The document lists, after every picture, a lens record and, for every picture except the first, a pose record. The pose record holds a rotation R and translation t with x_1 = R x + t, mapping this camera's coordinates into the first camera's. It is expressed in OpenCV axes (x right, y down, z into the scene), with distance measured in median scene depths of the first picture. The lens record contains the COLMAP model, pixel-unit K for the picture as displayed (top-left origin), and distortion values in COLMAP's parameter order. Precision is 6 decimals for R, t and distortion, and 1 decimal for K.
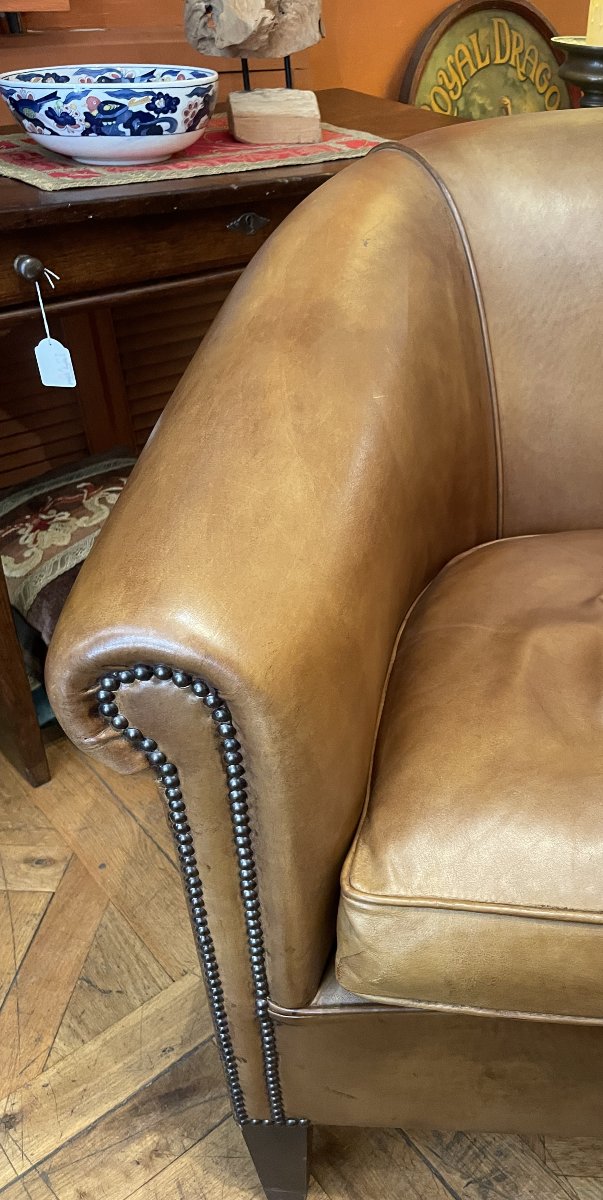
lens RADIAL K [[888.0, 0, 495.4], [0, 888.0, 603.6], [0, 0, 1]] dist [0.056817, -0.064612]
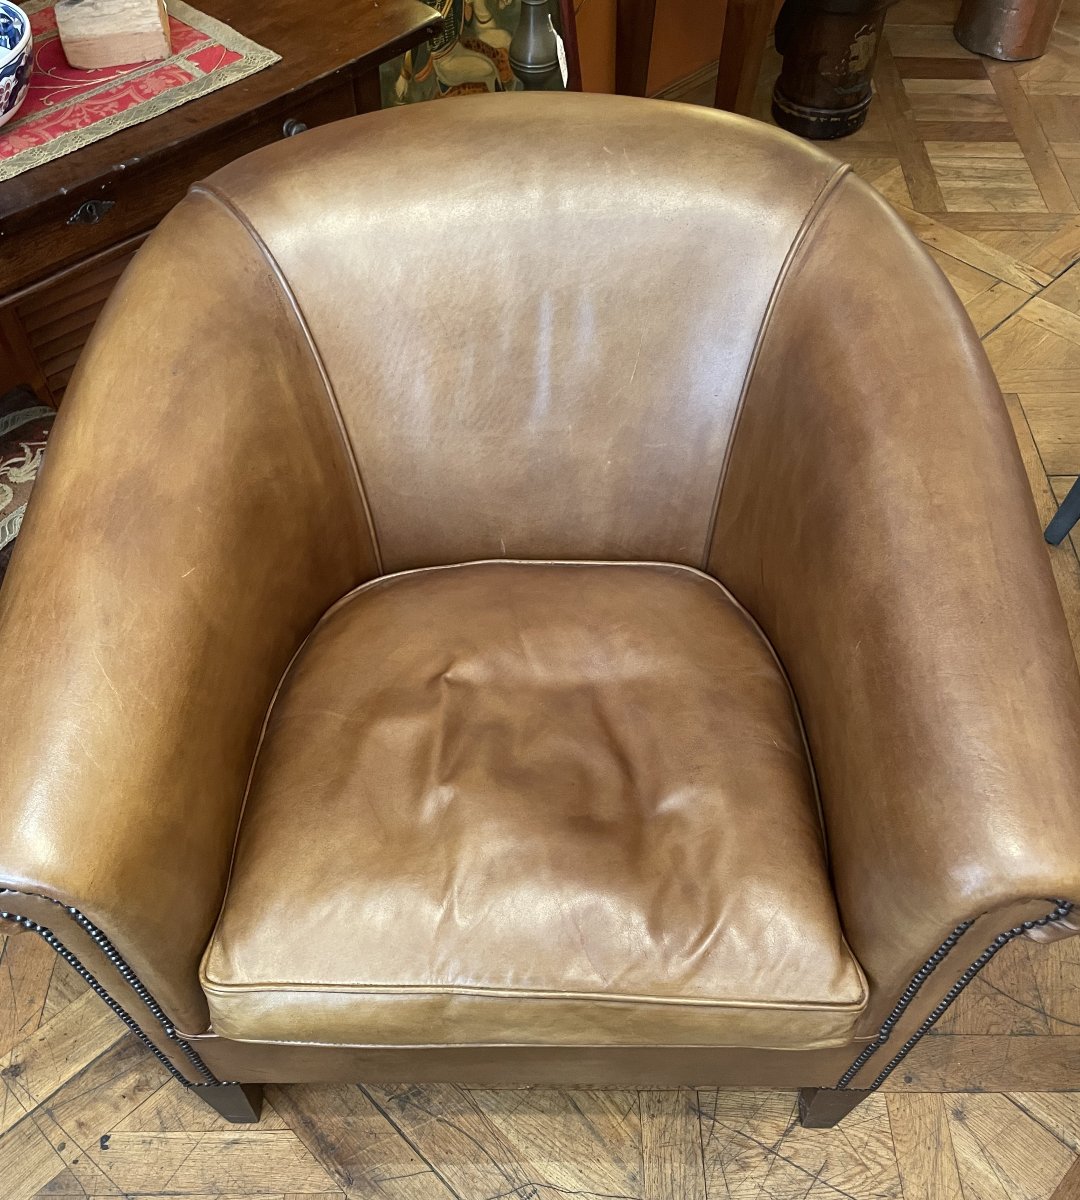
lens RADIAL K [[1031.2, 0, 566.0], [0, 1031.2, 690.8], [0, 0, 1]] dist [0.075872, -0.085094]
pose [[0.999241, -0.038096, -0.008099, 0.251827], [0.038733, 0.950188, 0.309260, -0.343640], [-0.004086, -0.309339, 0.950943, -0.214379]]
